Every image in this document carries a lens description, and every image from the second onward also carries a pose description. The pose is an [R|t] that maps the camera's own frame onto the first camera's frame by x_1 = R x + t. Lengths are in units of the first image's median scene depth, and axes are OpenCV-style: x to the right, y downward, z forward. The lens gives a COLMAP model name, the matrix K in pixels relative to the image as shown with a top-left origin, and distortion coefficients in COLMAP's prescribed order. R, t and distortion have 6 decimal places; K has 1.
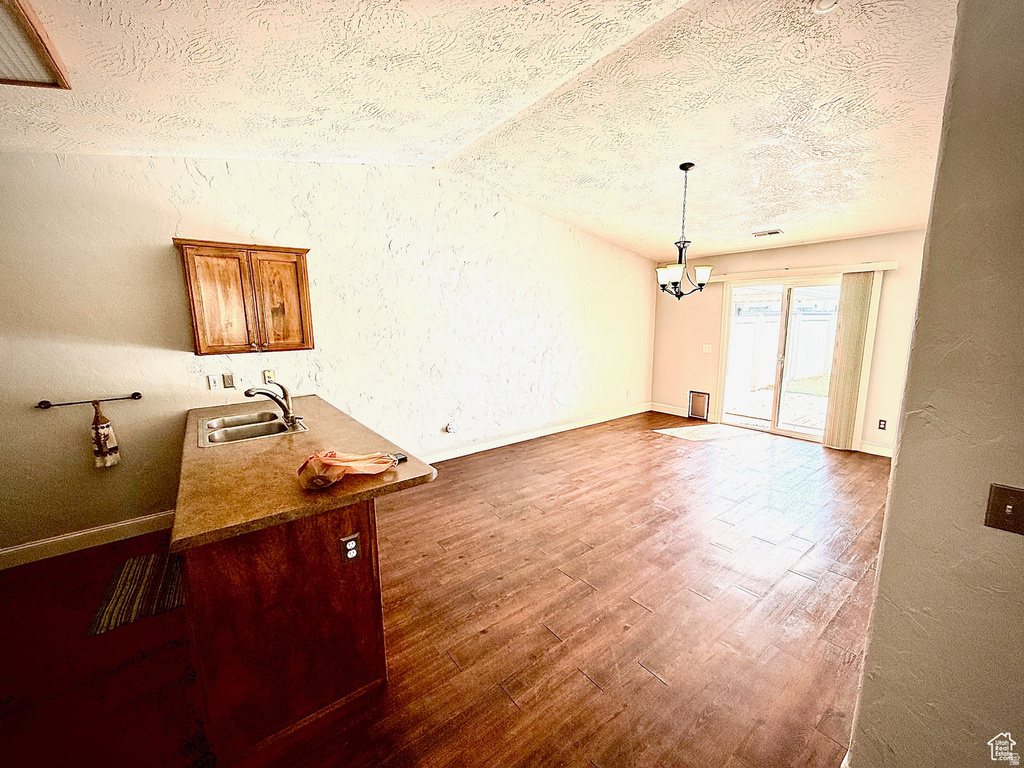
lens RADIAL K [[409.1, 0, 511.4], [0, 409.1, 386.9], [0, 0, 1]] dist [-0.001307, 0.000559]
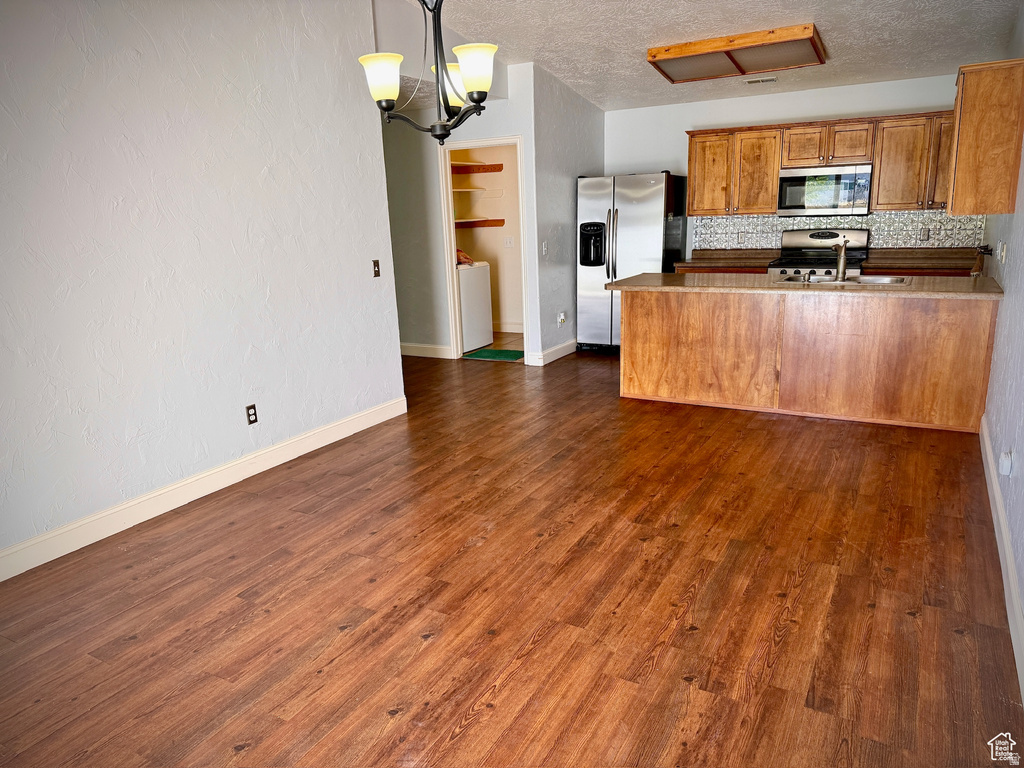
lens RADIAL K [[710.6, 0, 508.0], [0, 710.6, 383.6], [0, 0, 1]] dist [0.000361, -0.001764]
pose [[-0.918927, 0.142992, -0.367594, 0.814339], [-0.014562, 0.919037, 0.393903, -0.350090], [0.394158, 0.367321, -0.842446, 2.160227]]
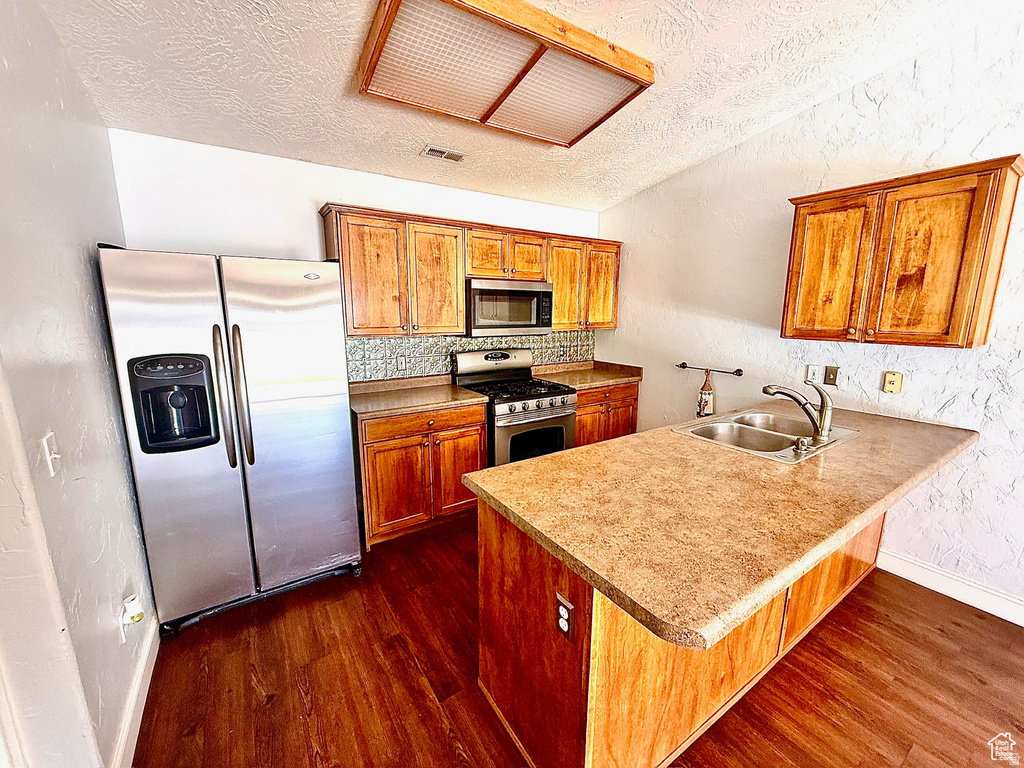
lens RADIAL K [[409.1, 0, 509.4], [0, 409.1, 384.2], [0, 0, 1]] dist [-0.001307, 0.000559]
pose [[-0.068956, 0.195196, -0.978337, 0.114949], [-0.169215, 0.964173, 0.204297, -0.058605], [0.983164, 0.179637, -0.033455, 0.464352]]
